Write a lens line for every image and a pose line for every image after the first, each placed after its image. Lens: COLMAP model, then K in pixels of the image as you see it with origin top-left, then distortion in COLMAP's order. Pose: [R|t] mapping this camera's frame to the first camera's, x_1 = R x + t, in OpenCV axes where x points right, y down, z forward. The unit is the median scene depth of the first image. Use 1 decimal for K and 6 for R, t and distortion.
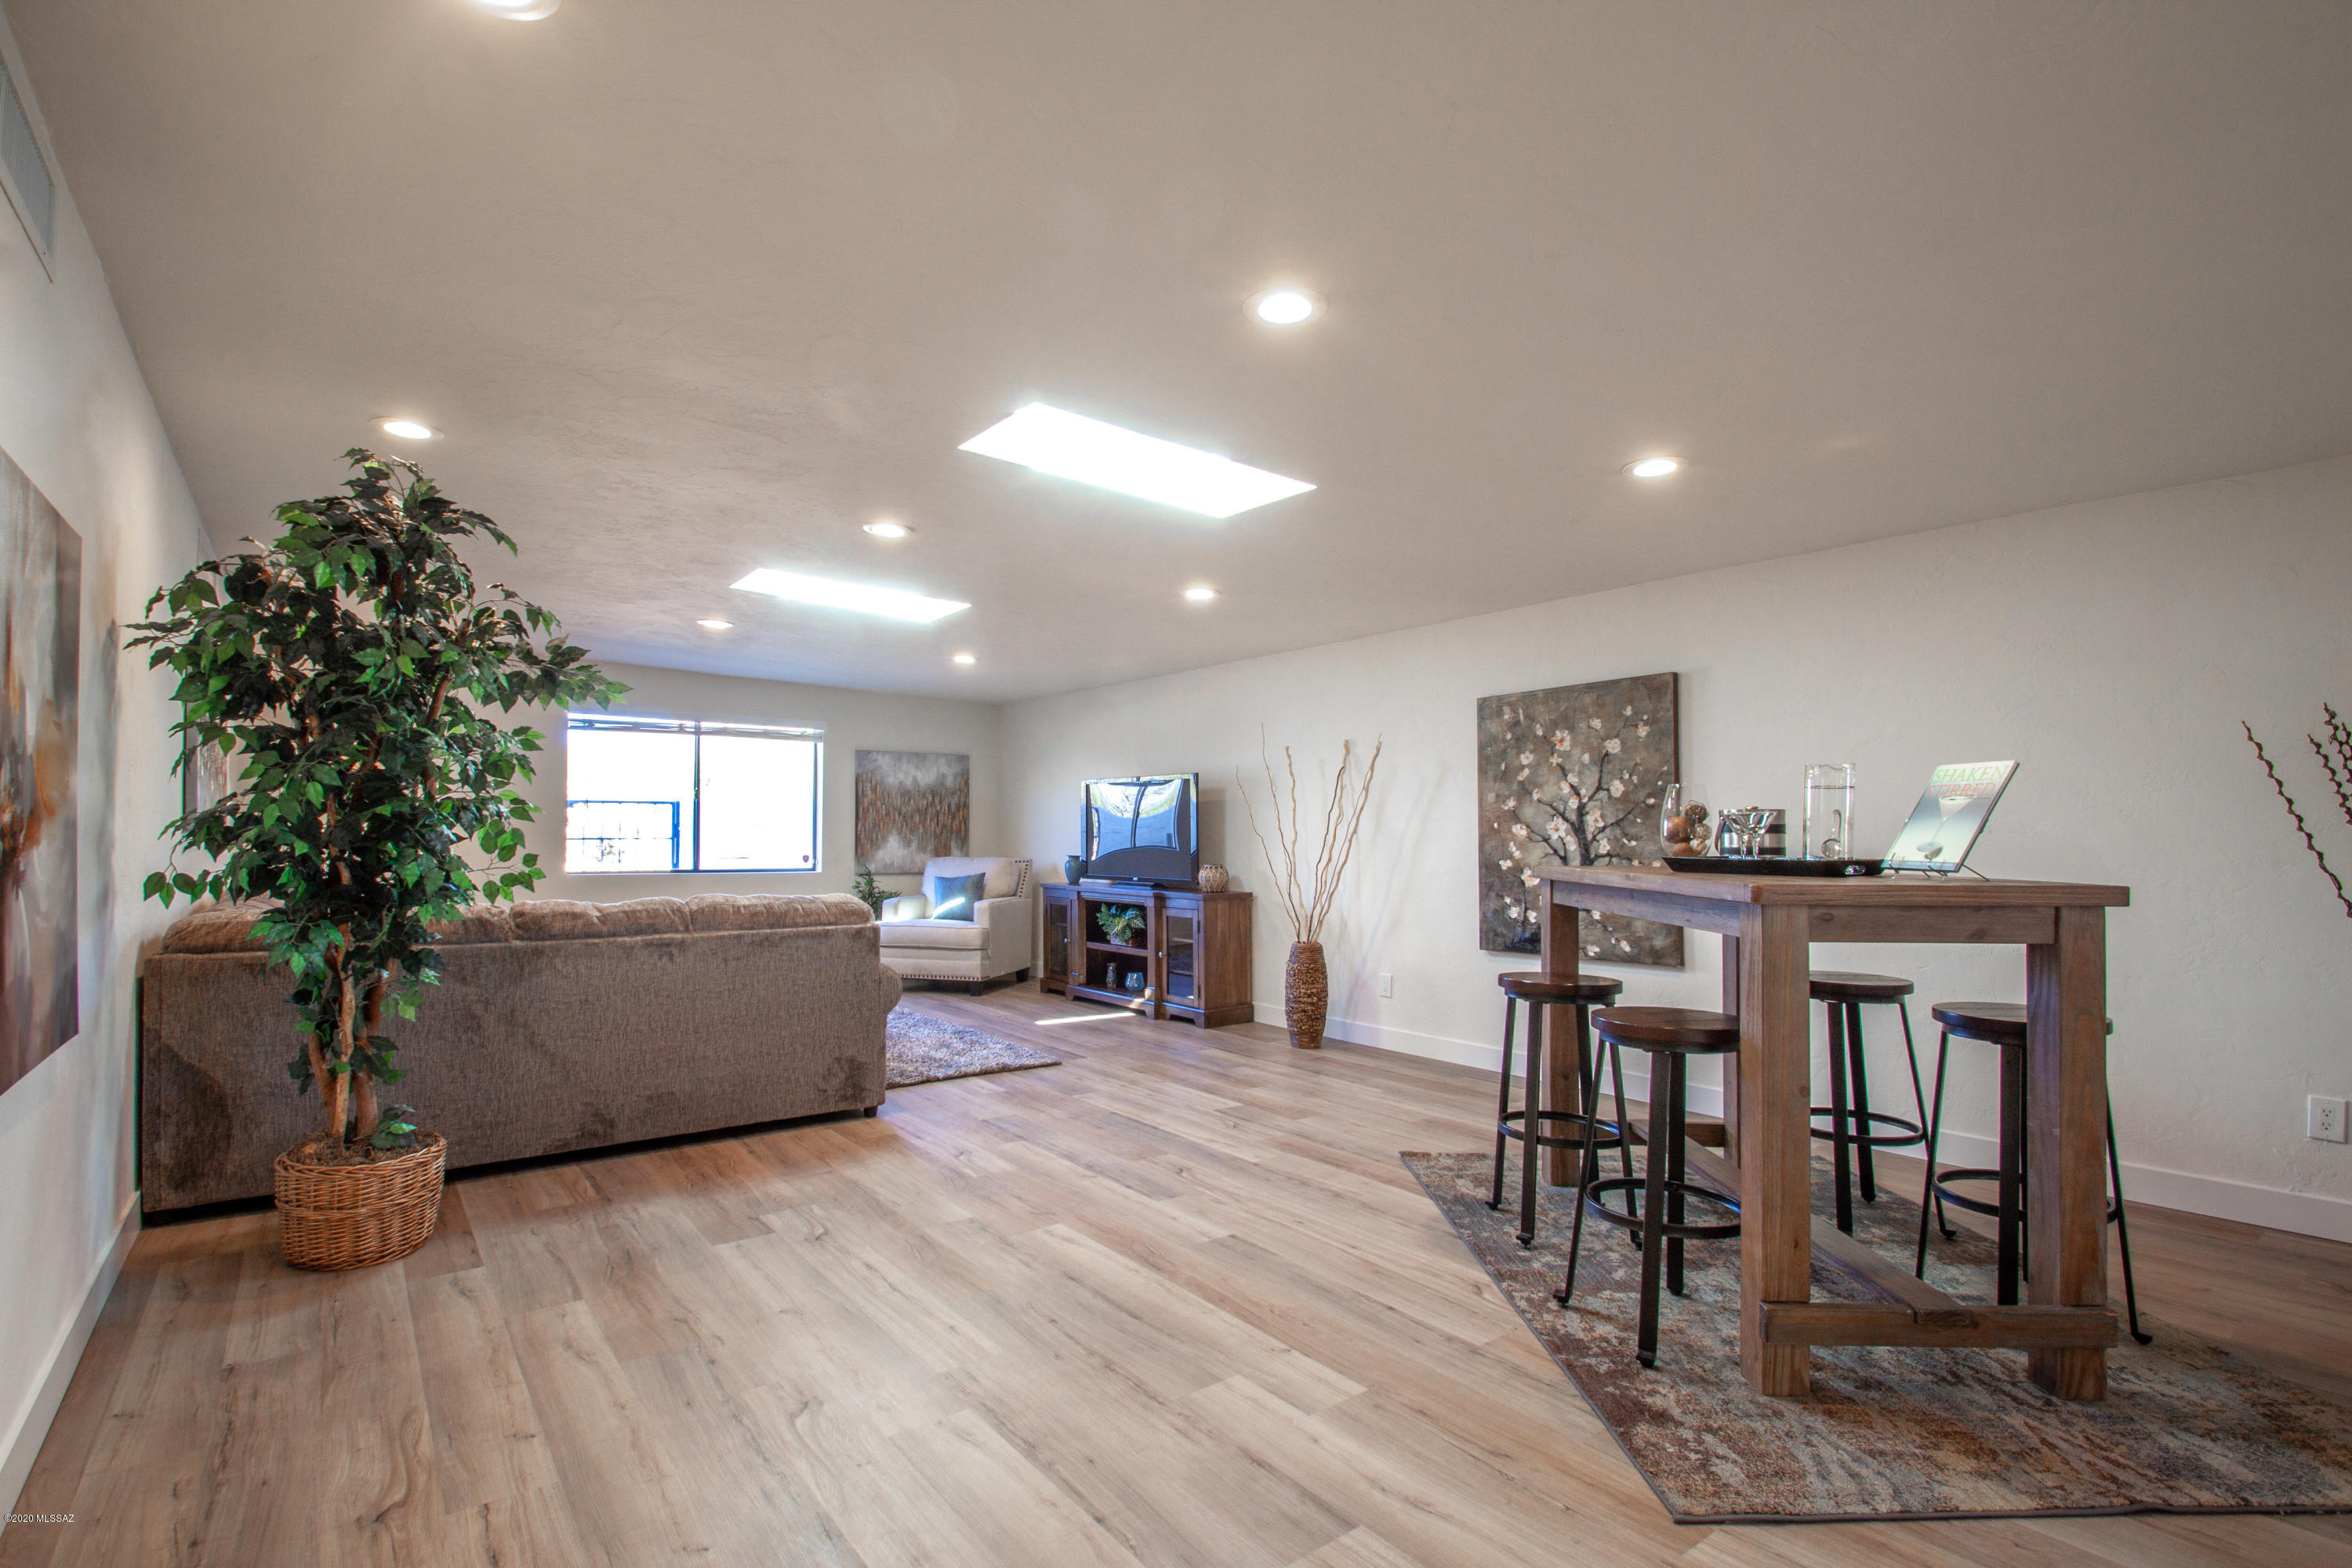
lens RADIAL K [[1102.4, 0, 1147.9], [0, 1102.4, 817.8], [0, 0, 1]] dist [0.017326, -0.021458]
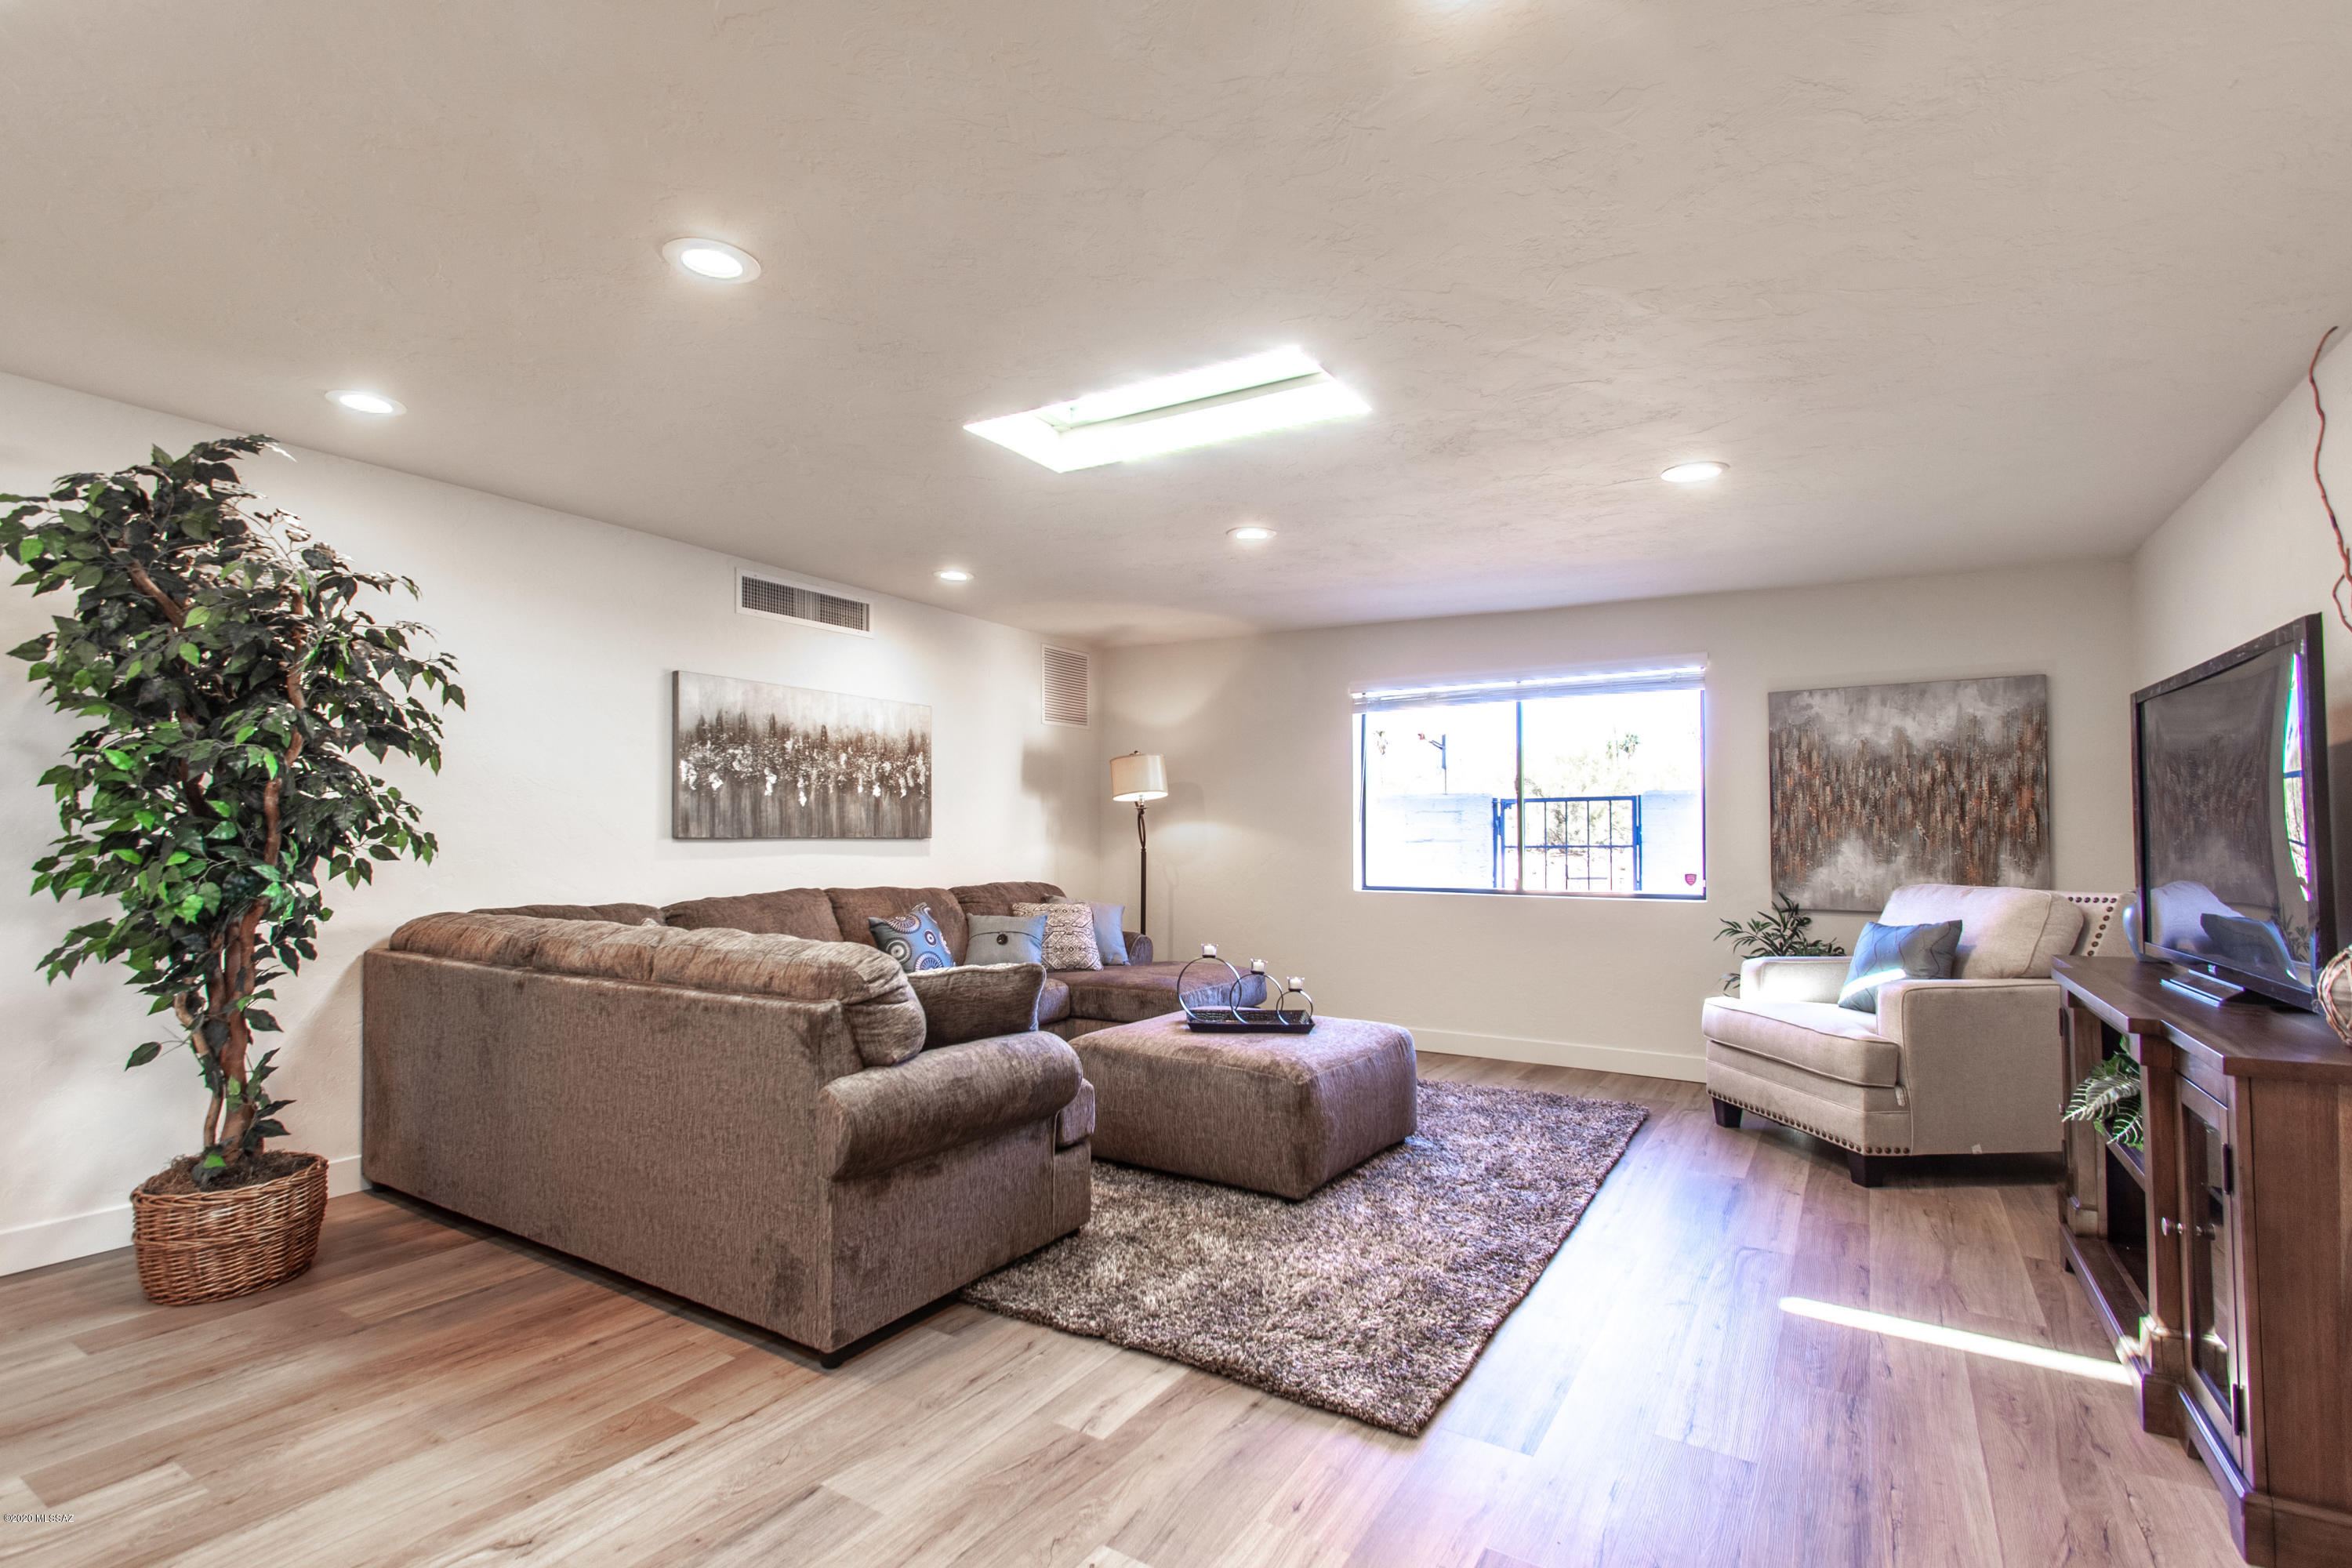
lens RADIAL K [[1102.4, 0, 1147.9], [0, 1102.4, 817.8], [0, 0, 1]] dist [0.017326, -0.021458]
pose [[0.354662, -0.020898, -0.934761, 0.159424], [0.013893, 0.999758, -0.017079, 0.009359], [0.934891, -0.006929, 0.354867, 0.499299]]
